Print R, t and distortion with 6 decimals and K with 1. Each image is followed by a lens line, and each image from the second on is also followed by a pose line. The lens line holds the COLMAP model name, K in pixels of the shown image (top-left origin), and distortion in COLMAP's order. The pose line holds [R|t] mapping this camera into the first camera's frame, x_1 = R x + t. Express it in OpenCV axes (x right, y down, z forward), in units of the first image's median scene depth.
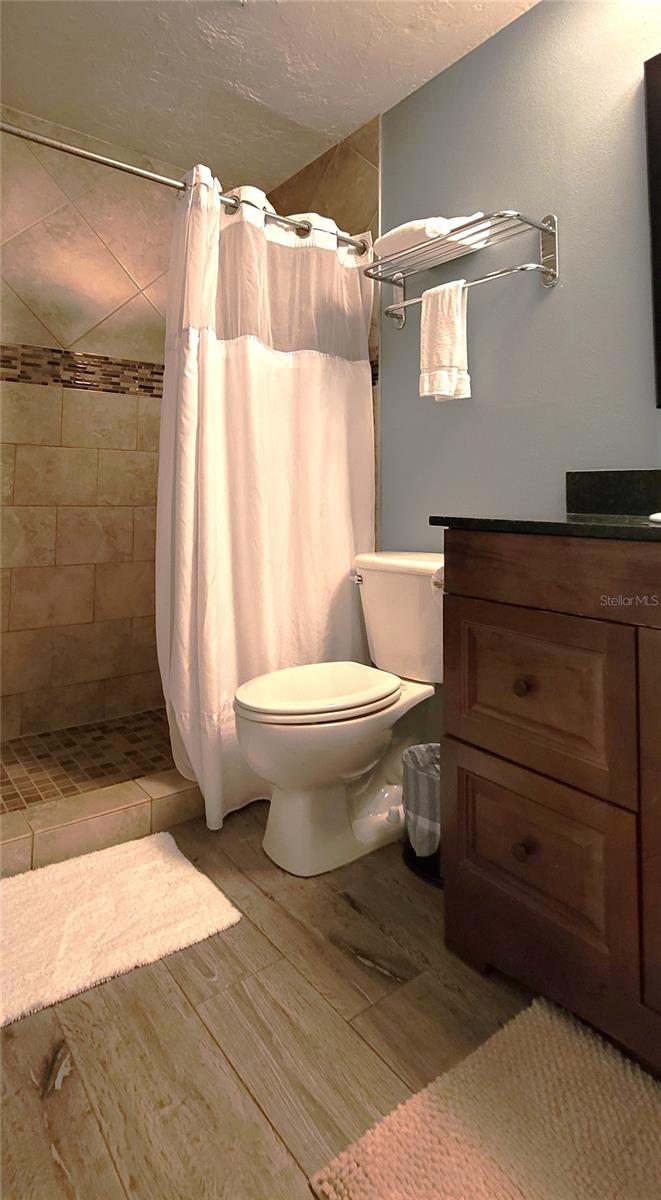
lens RADIAL K [[612.3, 0, 340.9], [0, 612.3, 595.1], [0, 0, 1]] dist [-0.004999, 0.000783]
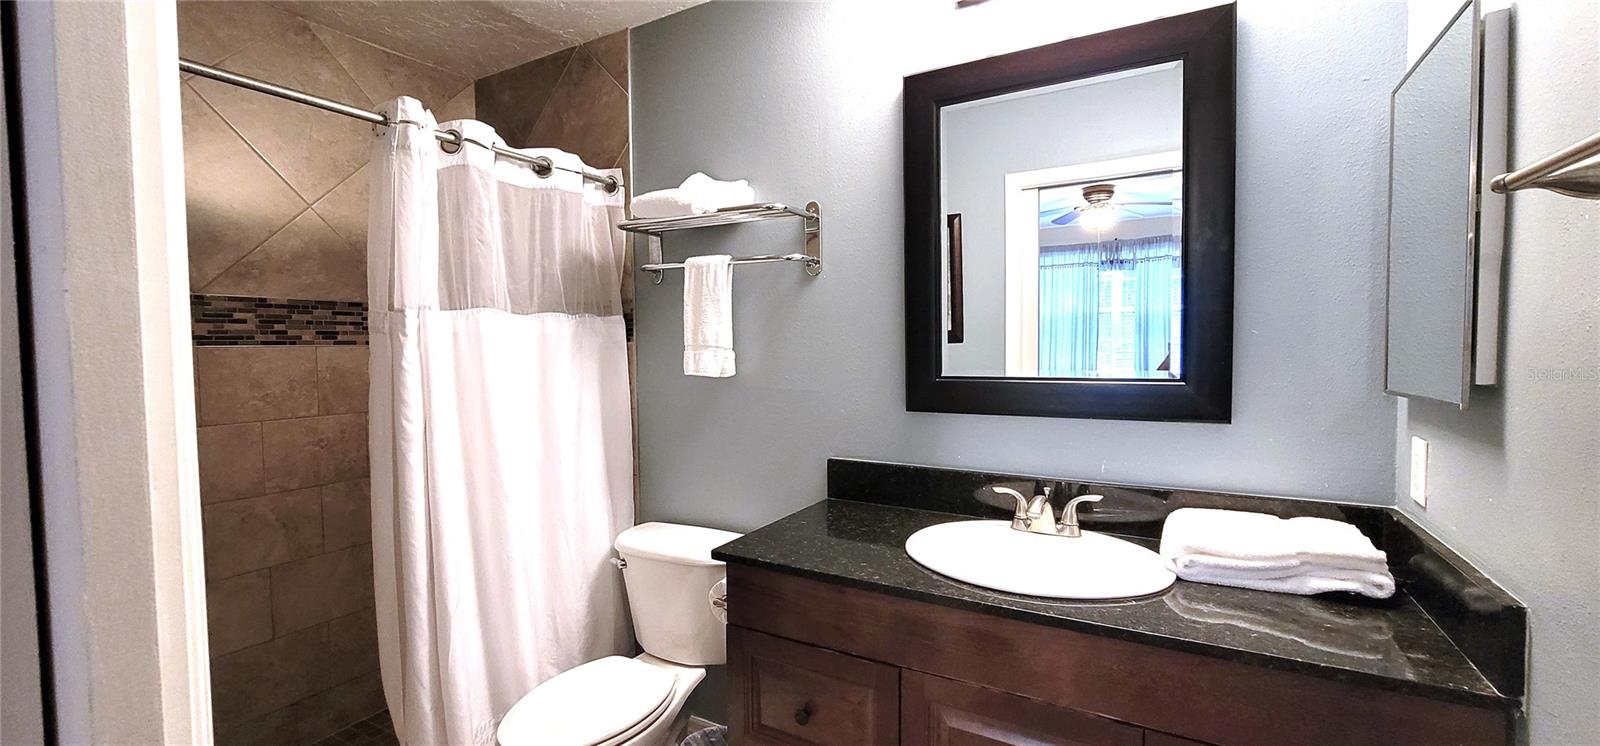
lens RADIAL K [[663.3, 0, 790.2], [0, 663.3, 373.6], [0, 0, 1]] dist [-0.007742, 0.002091]
pose [[0.921498, -0.040084, 0.386309, -0.113245], [-0.003610, 0.993733, 0.111724, -0.427132], [-0.388366, -0.104348, 0.915578, -0.005646]]
